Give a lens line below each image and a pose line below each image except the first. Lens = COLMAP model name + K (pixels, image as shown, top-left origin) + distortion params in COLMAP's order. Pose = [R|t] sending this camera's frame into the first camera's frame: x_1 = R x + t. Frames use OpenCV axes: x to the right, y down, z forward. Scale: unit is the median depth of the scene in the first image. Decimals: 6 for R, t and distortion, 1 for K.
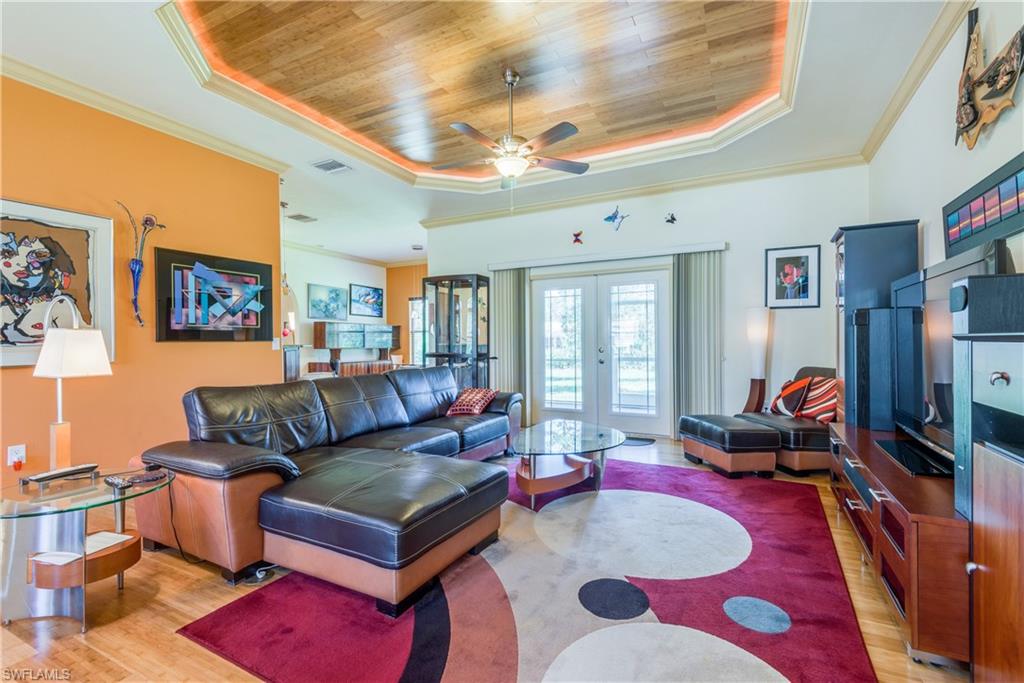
lens RADIAL K [[458.6, 0, 510.9], [0, 458.6, 339.5], [0, 0, 1]] dist [0.014104, -0.007830]
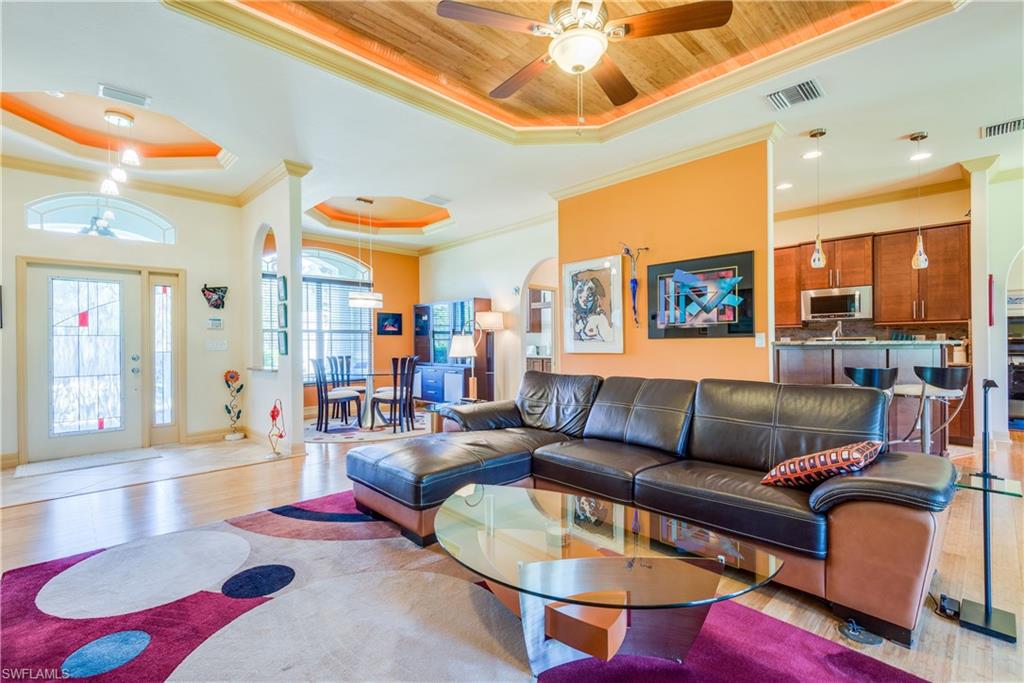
lens RADIAL K [[458.6, 0, 512.5], [0, 458.6, 343.6], [0, 0, 1]] dist [0.014104, -0.007830]
pose [[-0.318772, 0.016425, -0.947689, 0.546468], [0.018721, 0.999764, 0.011030, -0.002883], [0.947647, -0.014226, -0.319004, 0.990564]]
